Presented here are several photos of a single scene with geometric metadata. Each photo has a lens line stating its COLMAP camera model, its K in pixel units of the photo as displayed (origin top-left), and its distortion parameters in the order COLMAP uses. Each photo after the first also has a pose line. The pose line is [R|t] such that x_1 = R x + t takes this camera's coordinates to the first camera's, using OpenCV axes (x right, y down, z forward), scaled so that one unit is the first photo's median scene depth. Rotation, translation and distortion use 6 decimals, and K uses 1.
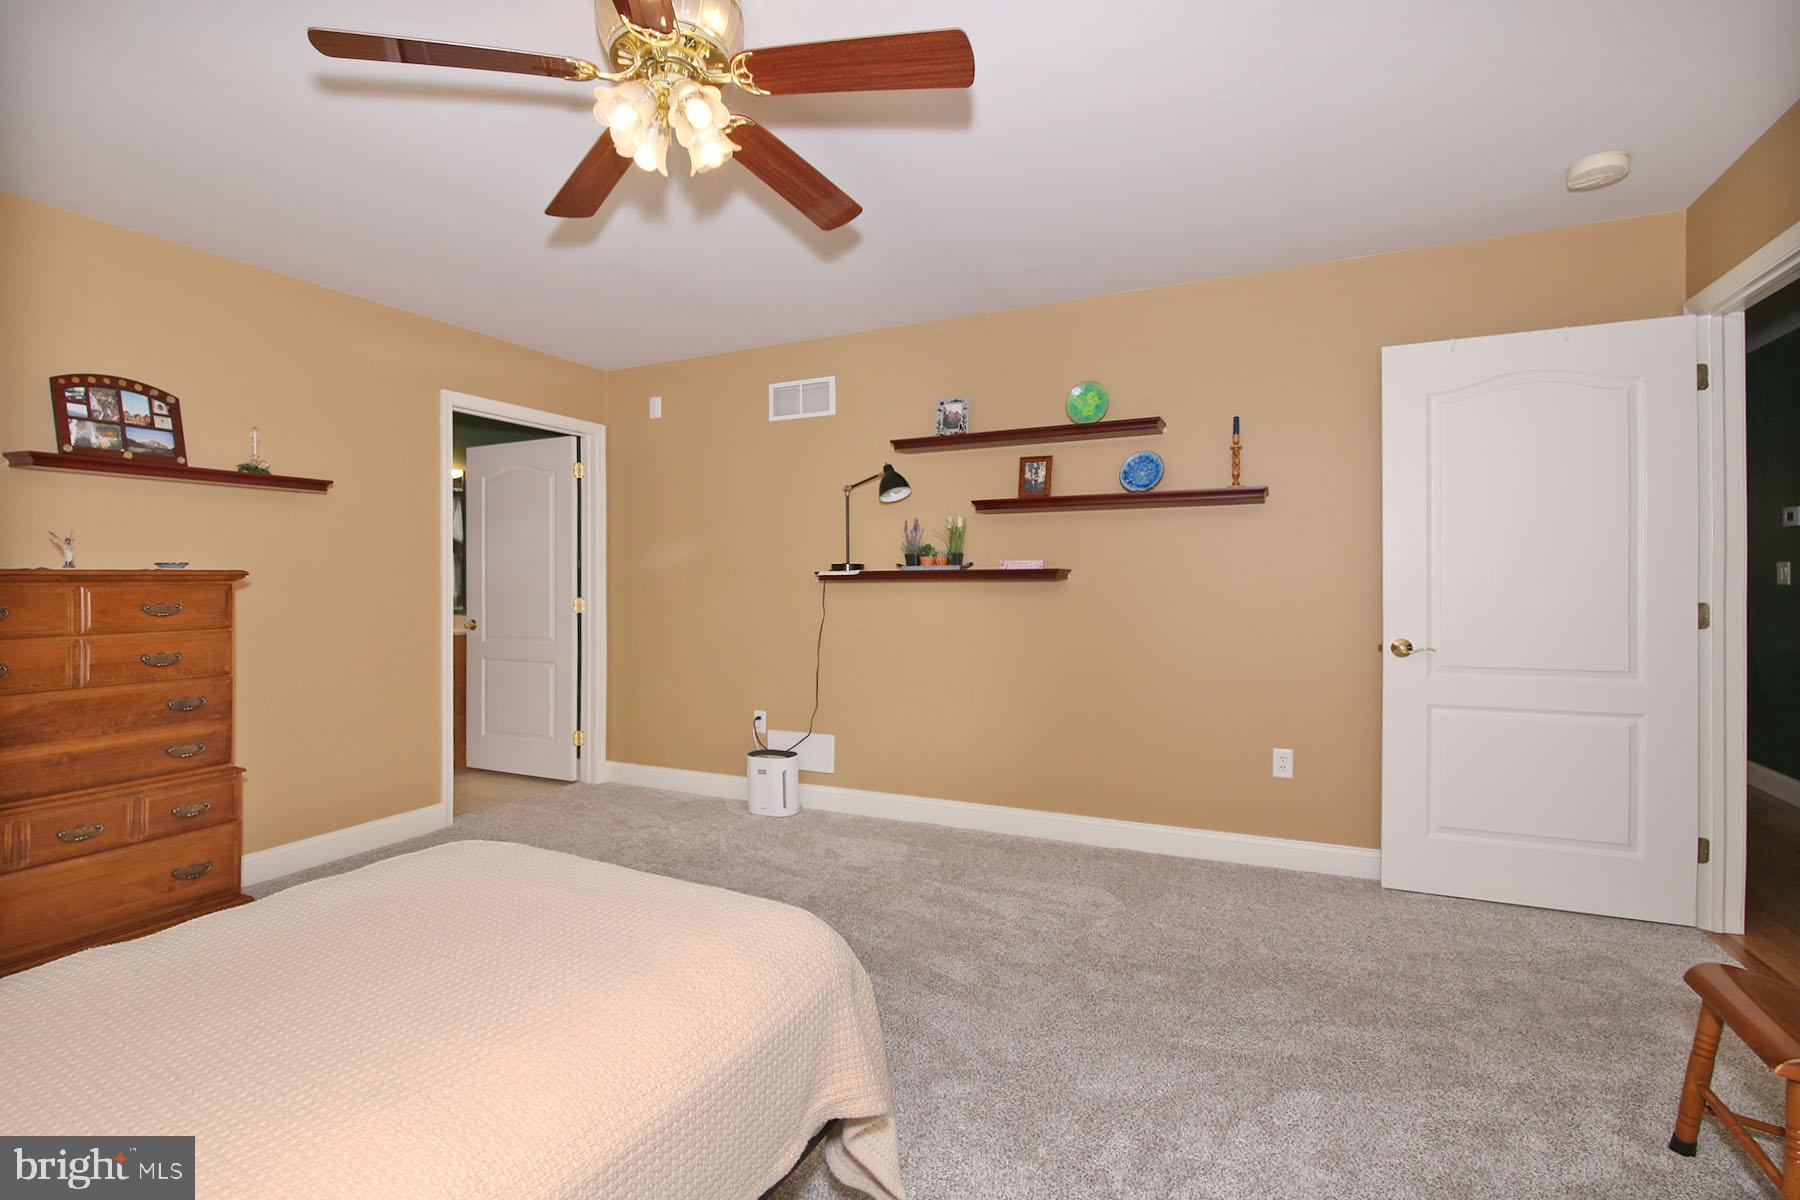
lens RADIAL K [[825.1, 0, 890.0], [0, 825.1, 599.9], [0, 0, 1]] dist [-0.022279, -0.002524]
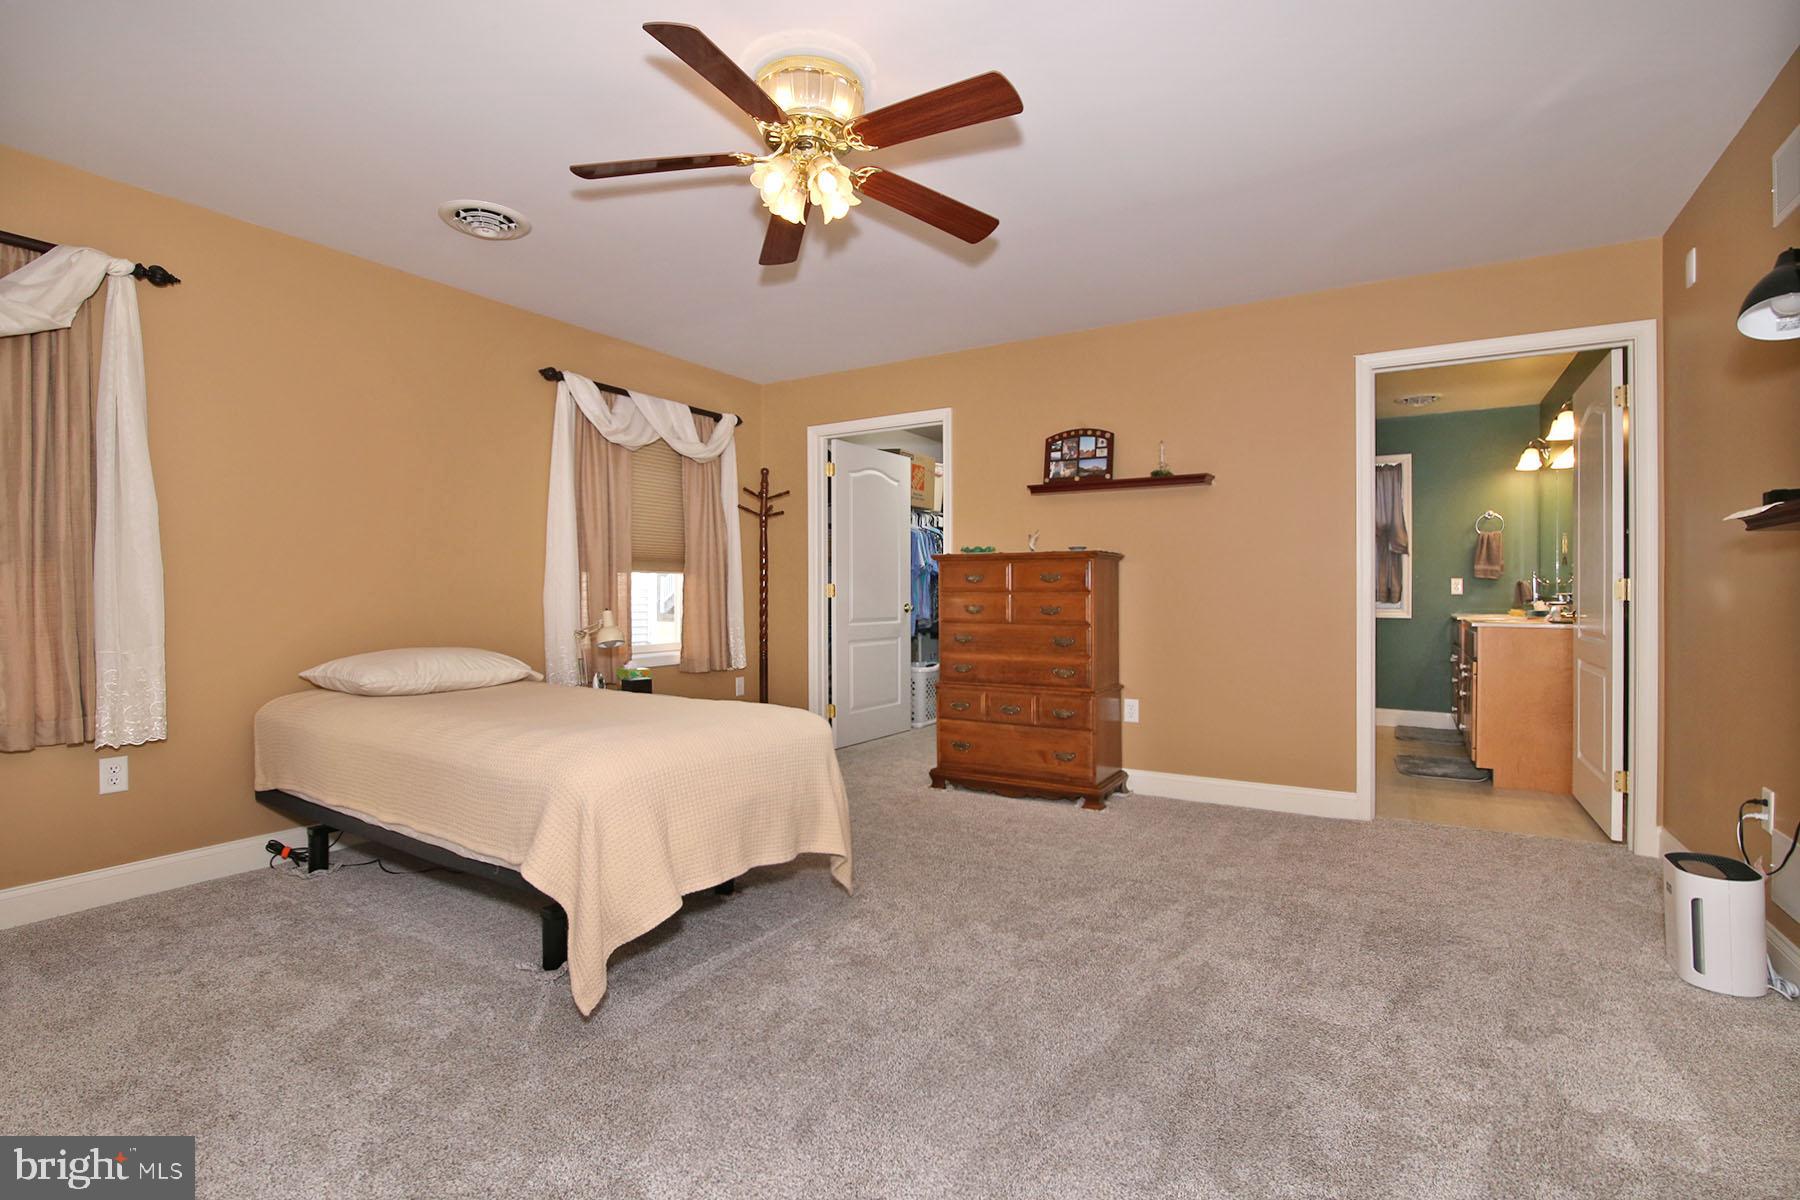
lens RADIAL K [[825.1, 0, 896.0], [0, 825.1, 583.6], [0, 0, 1]] dist [-0.022279, -0.002524]
pose [[-0.098473, -0.006953, -0.995115, 0.640266], [-0.024569, 0.999688, -0.004554, 0.035168], [0.994836, 0.024000, -0.098613, 0.808608]]
